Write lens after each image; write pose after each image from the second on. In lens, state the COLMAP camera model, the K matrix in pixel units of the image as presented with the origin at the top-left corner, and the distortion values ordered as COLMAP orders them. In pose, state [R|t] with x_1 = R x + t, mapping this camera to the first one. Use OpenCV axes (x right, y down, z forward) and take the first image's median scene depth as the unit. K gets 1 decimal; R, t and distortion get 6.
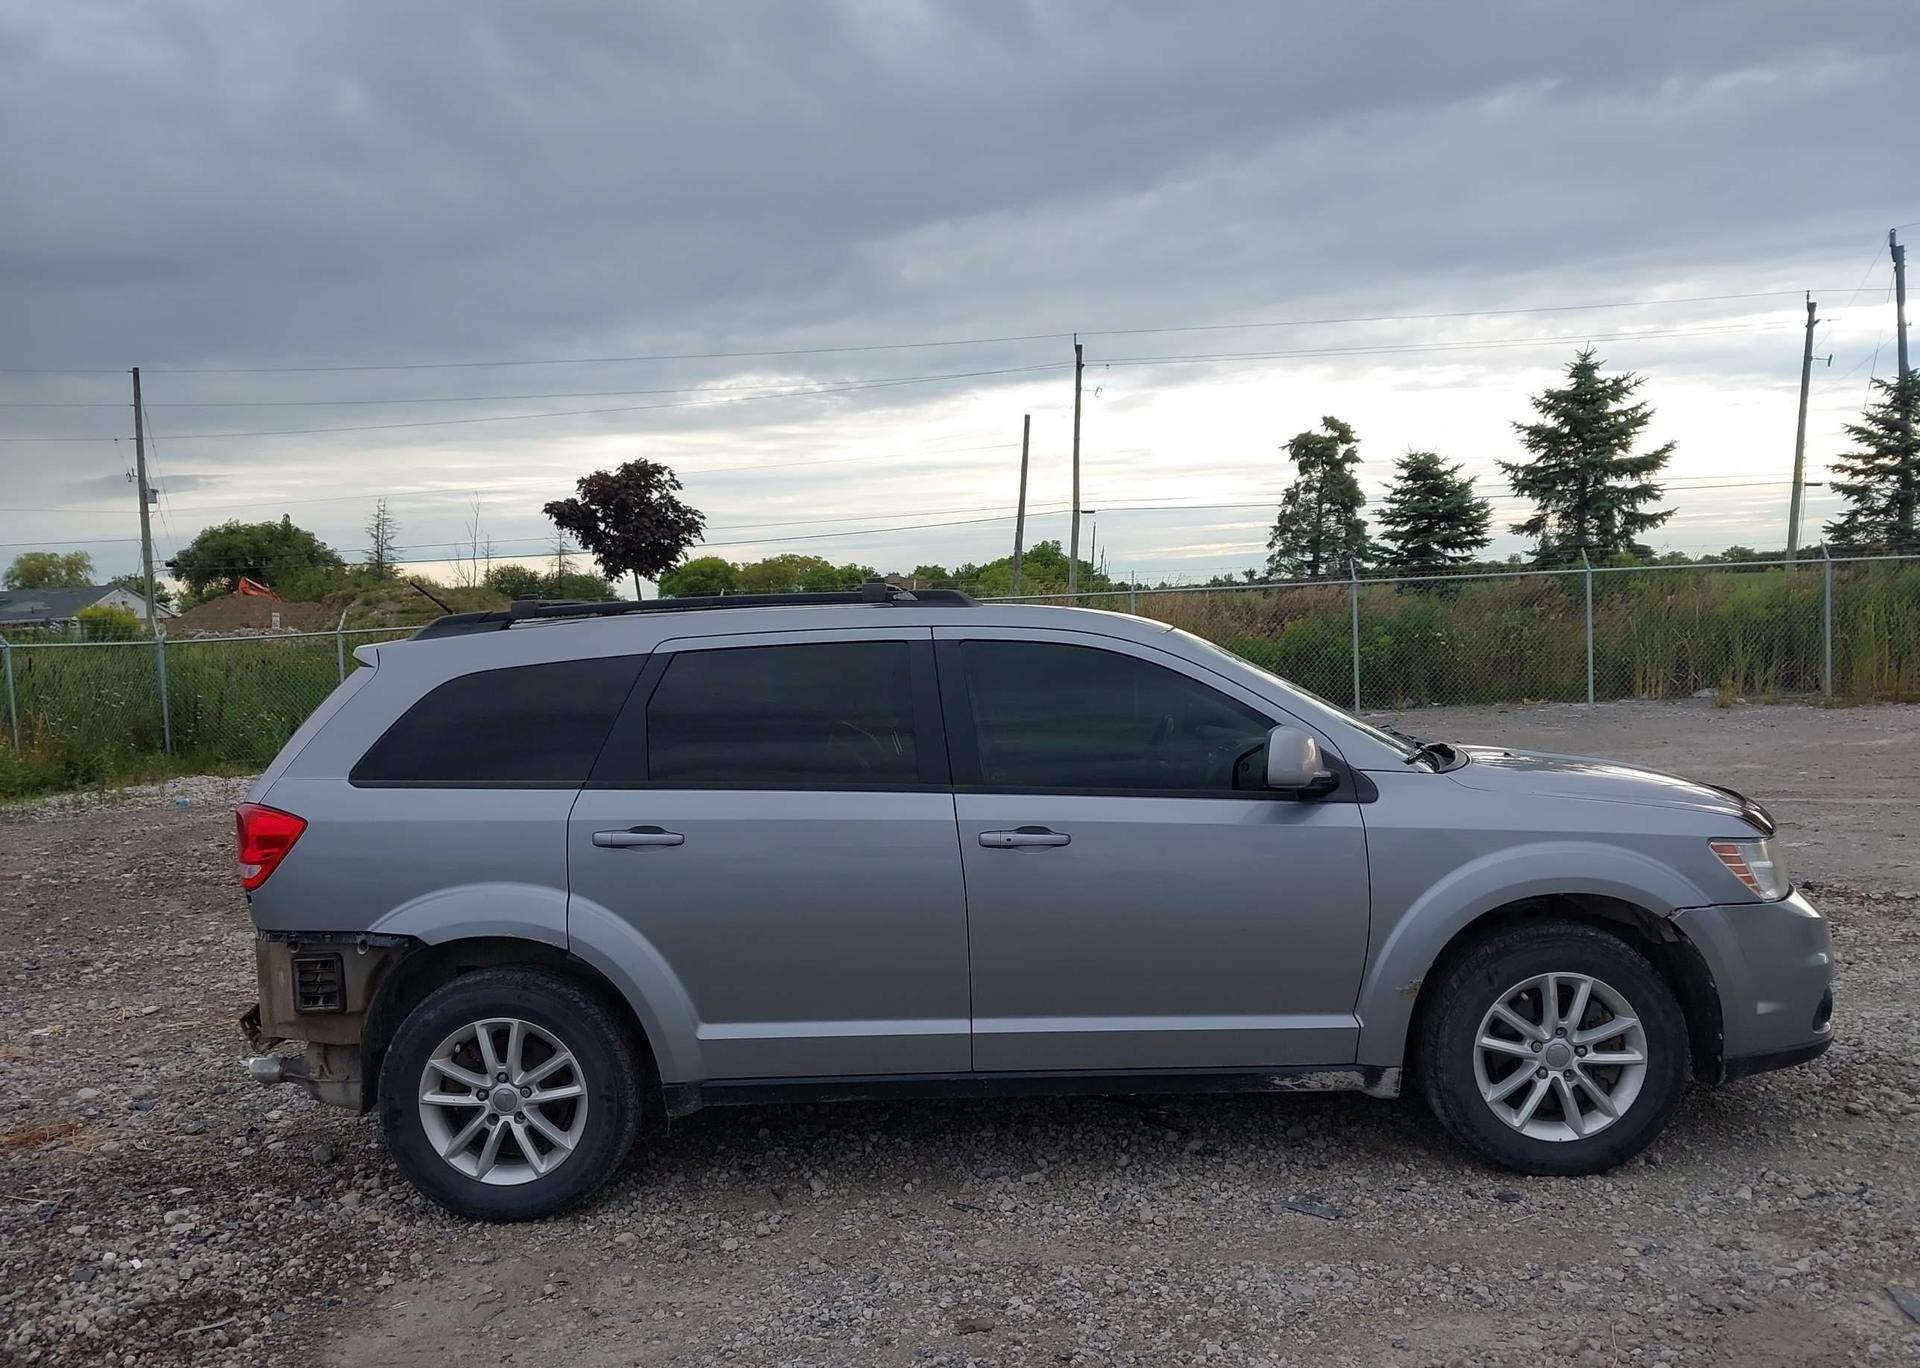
lens RADIAL K [[1517.4, 0, 966.2], [0, 1517.4, 689.9], [0, 0, 1]] dist [0.019808, -0.022358]
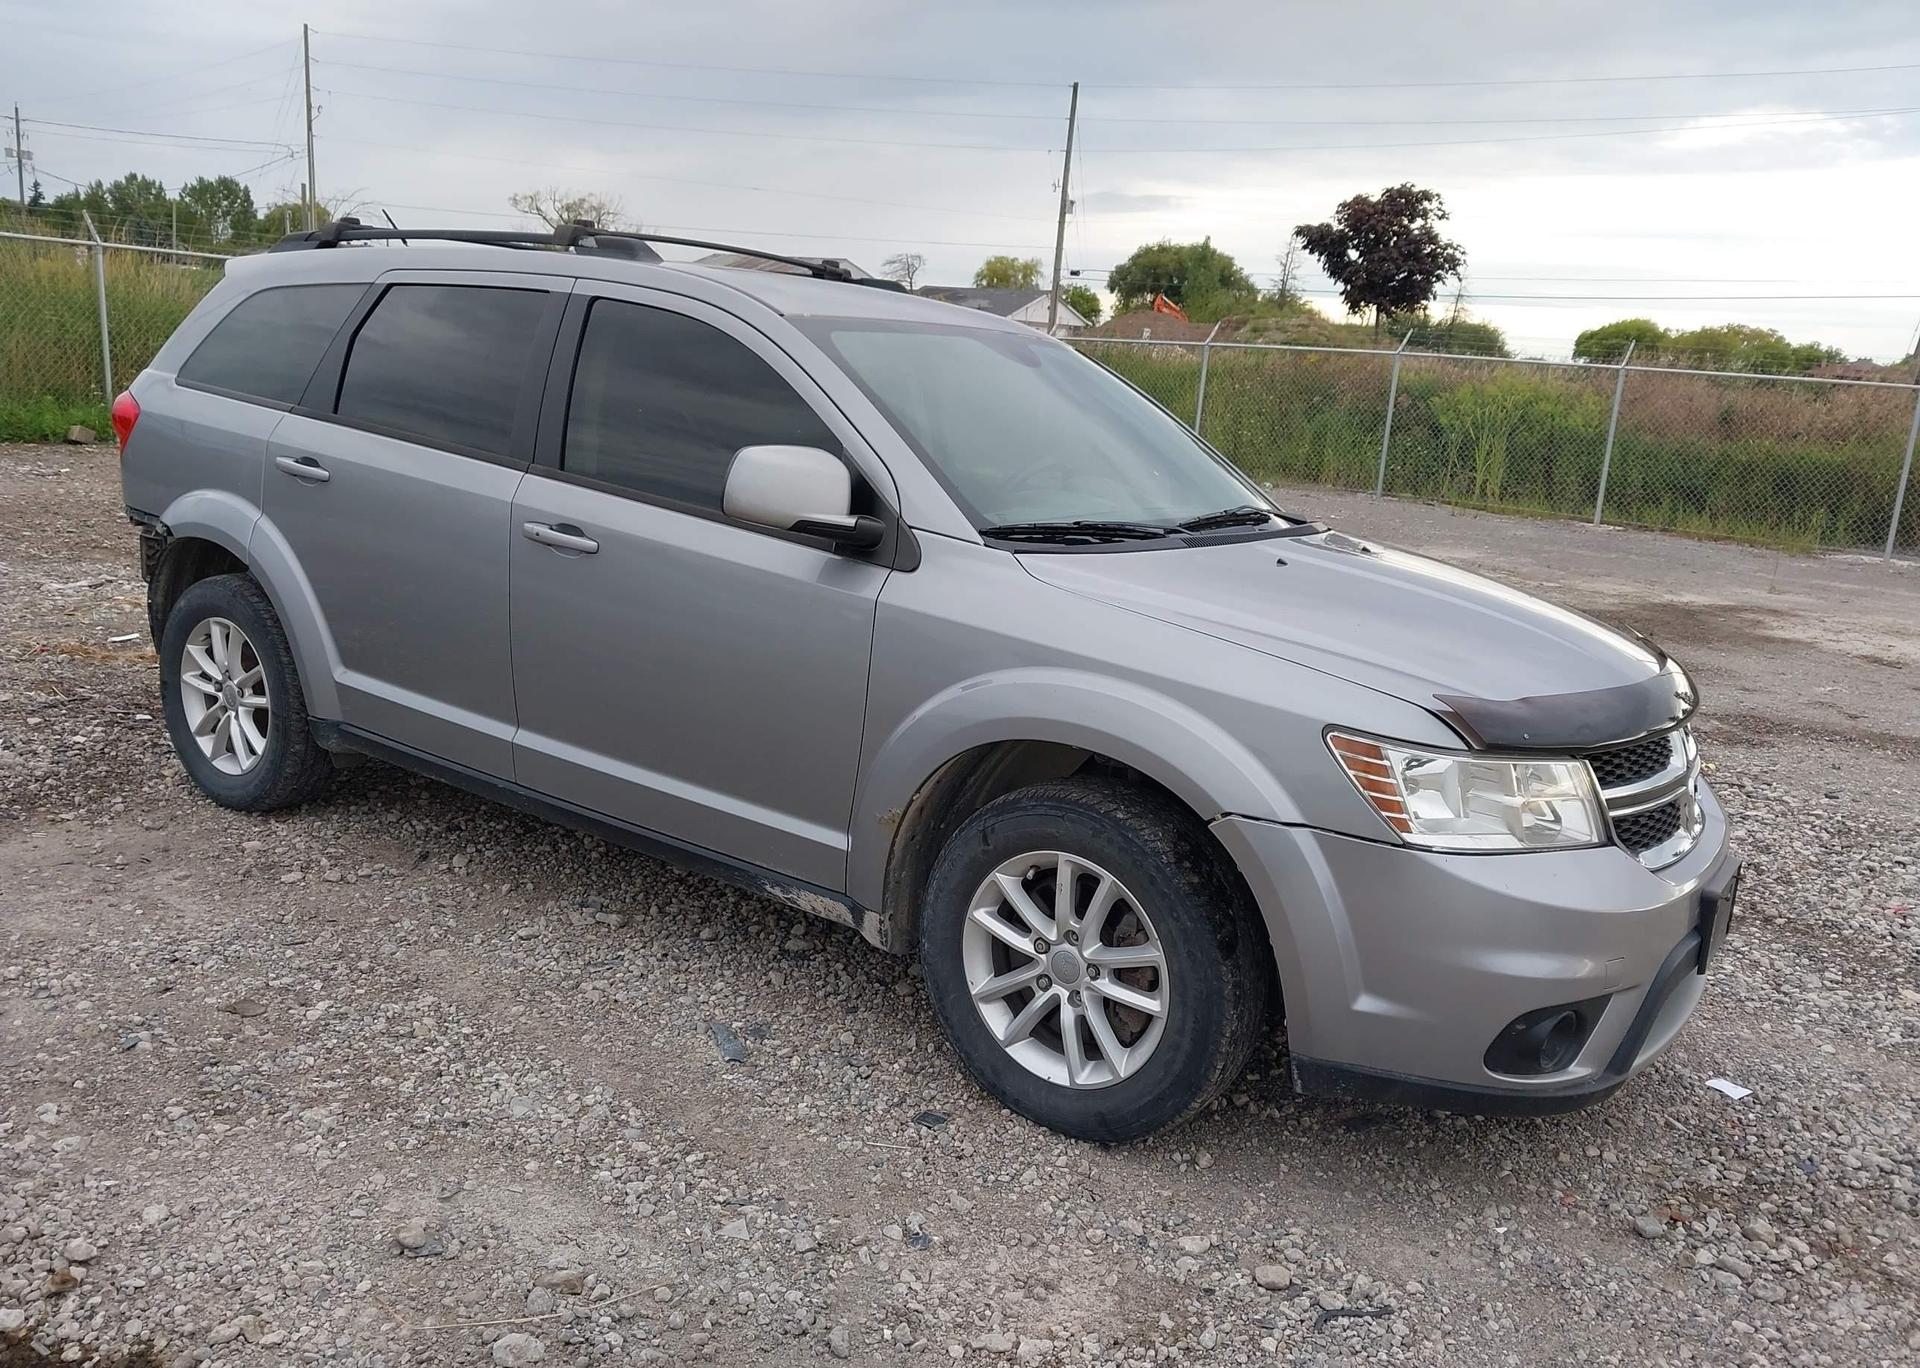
lens RADIAL K [[1517.4, 0, 944.2], [0, 1517.4, 689.9], [0, 0, 1]] dist [0.019808, -0.022358]
pose [[0.826756, 0.224536, -0.515809, 0.477379], [-0.137160, 0.969678, 0.202265, -0.014694], [0.545584, -0.096475, 0.832484, 0.276499]]
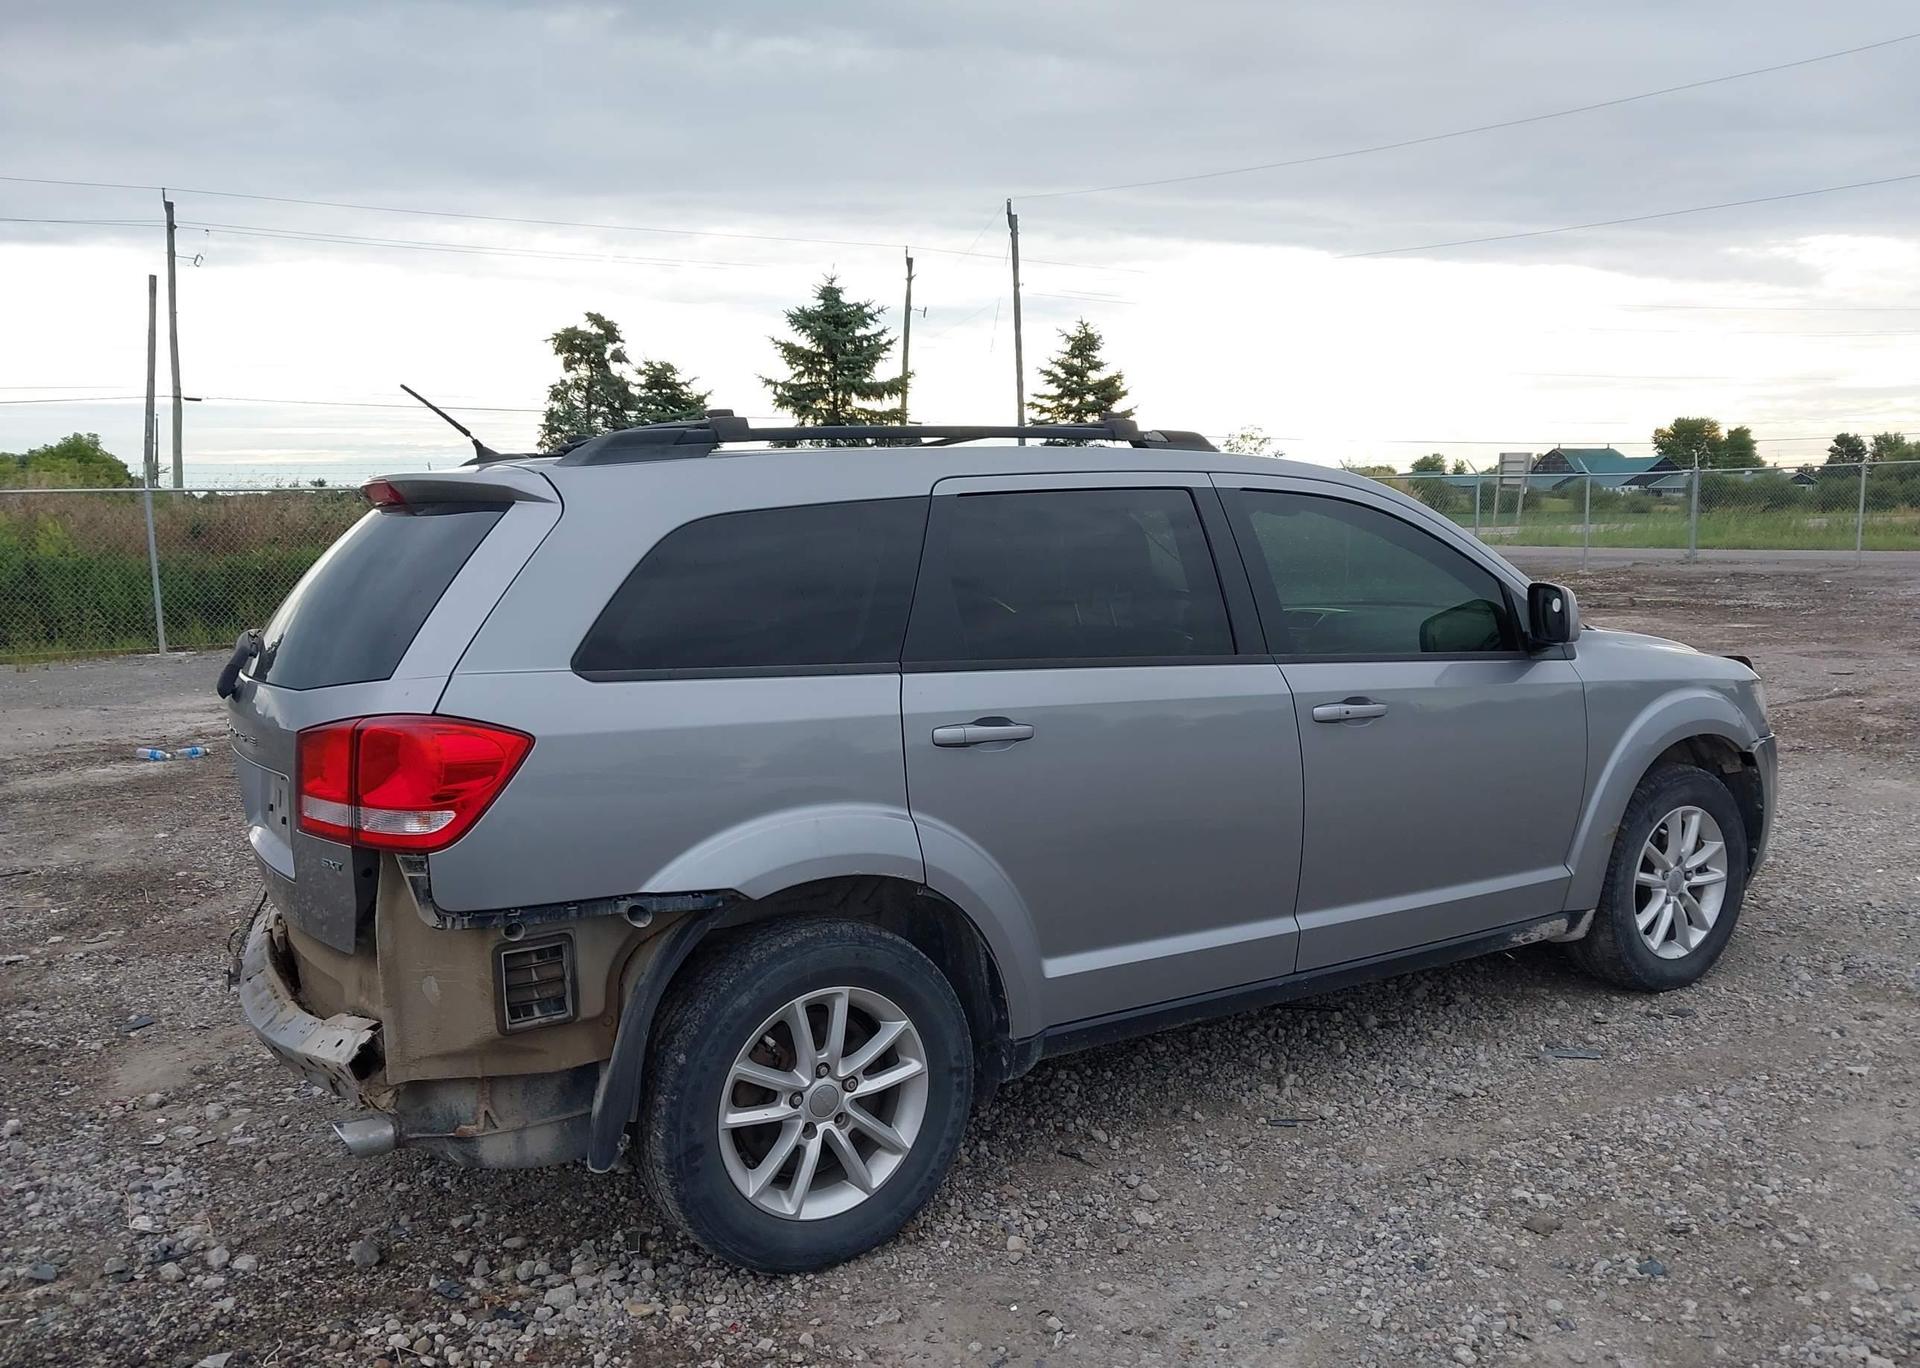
lens RADIAL K [[1517.4, 0, 981.7], [0, 1517.4, 700.9], [0, 0, 1]] dist [0.019808, -0.022358]
pose [[0.828765, -0.041886, 0.558027, -0.459589], [0.007661, 0.997951, 0.063529, 0.023040], [-0.559545, -0.048375, 0.827387, 0.260768]]
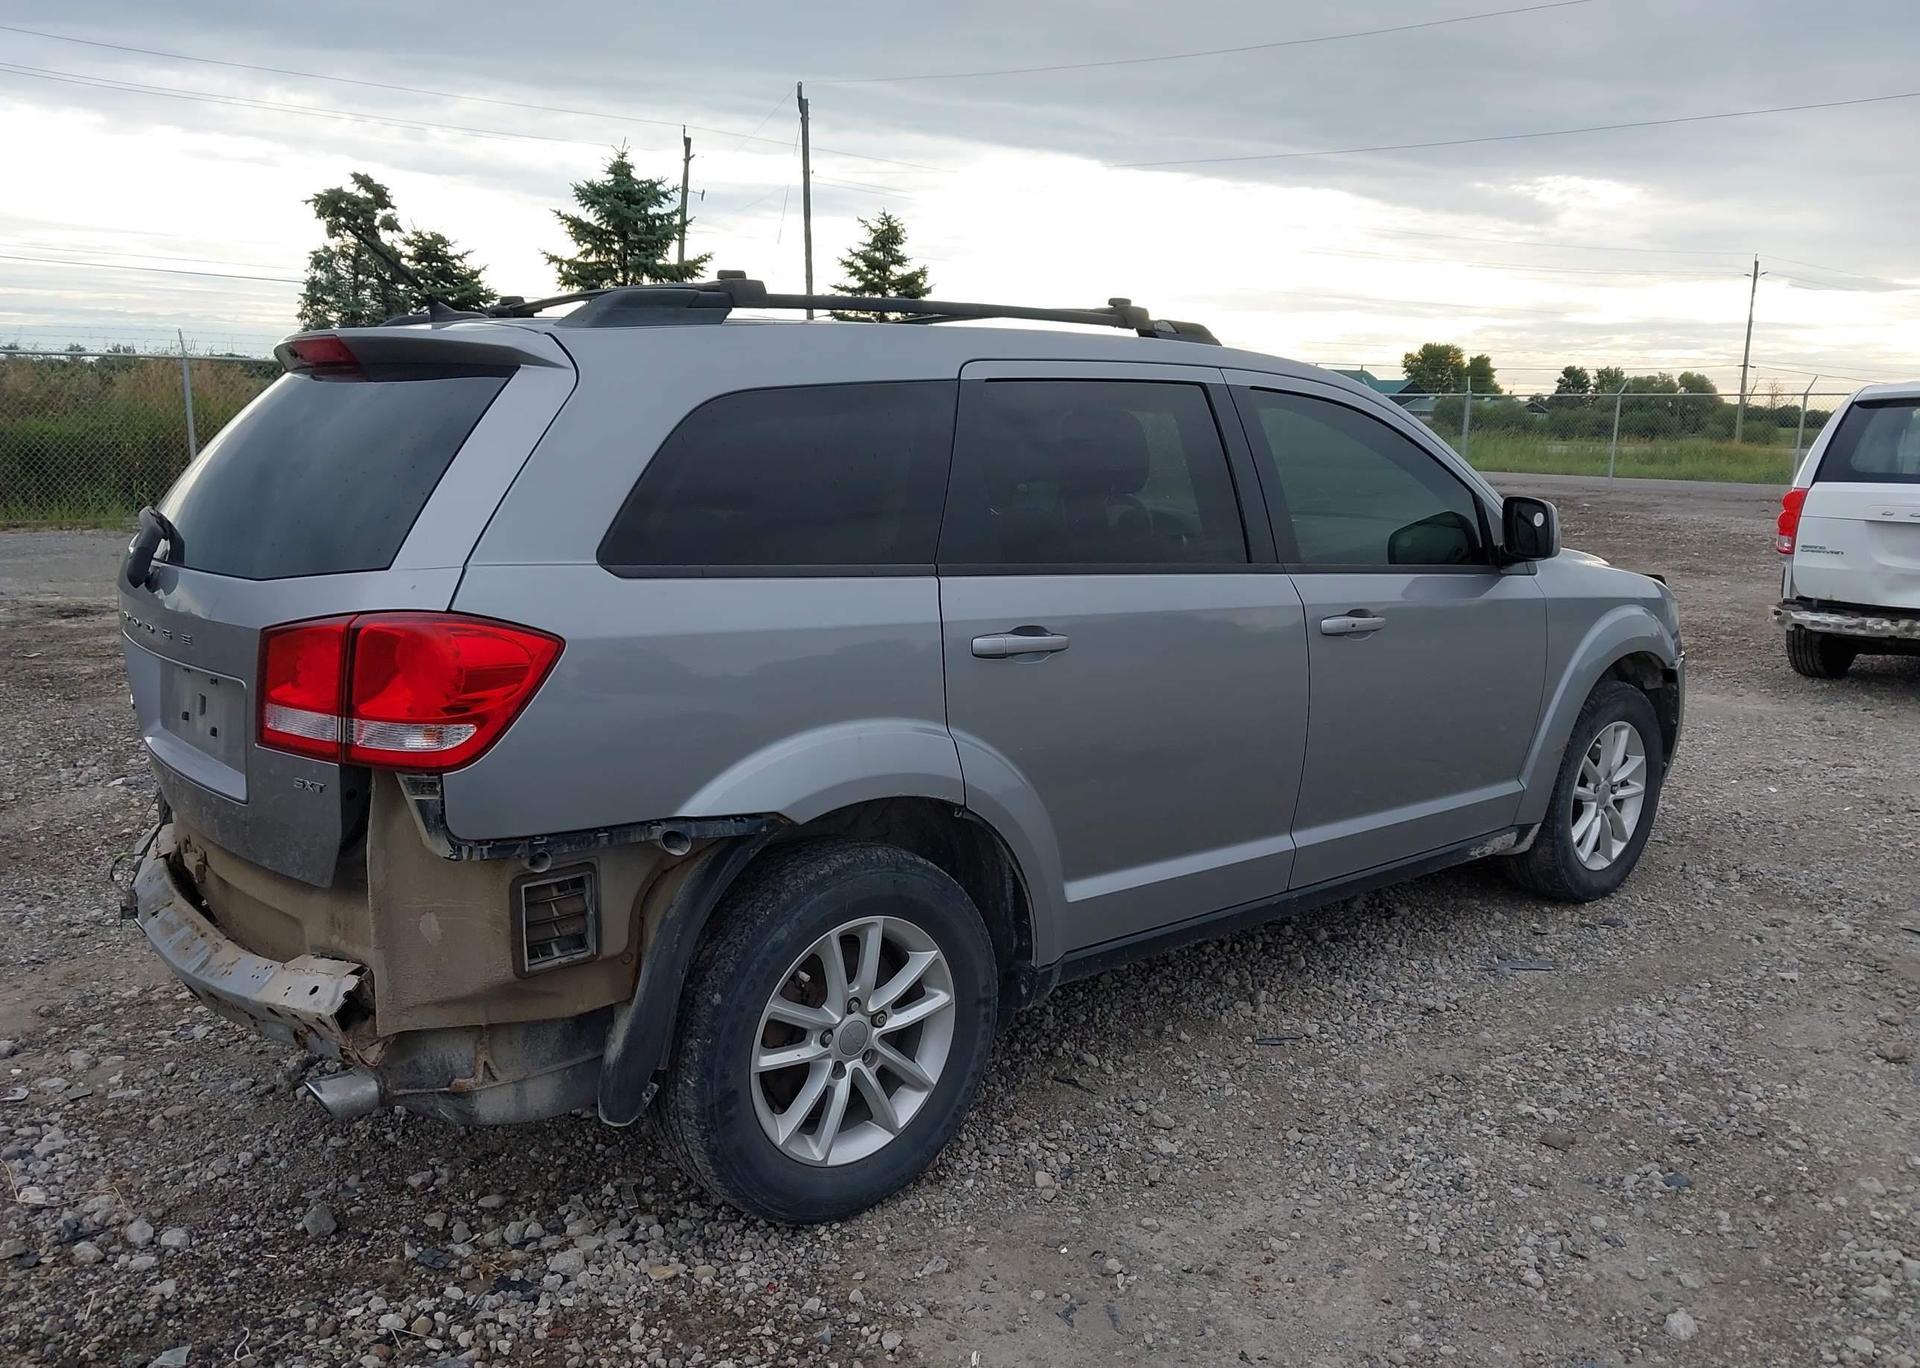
lens RADIAL K [[1517.4, 0, 987.6], [0, 1517.4, 697.5], [0, 0, 1]] dist [0.019808, -0.022358]
pose [[0.732799, -0.068992, 0.676938, -0.506132], [-0.020204, 0.992202, 0.122994, 0.025805], [-0.680145, -0.103806, 0.725691, 0.350142]]
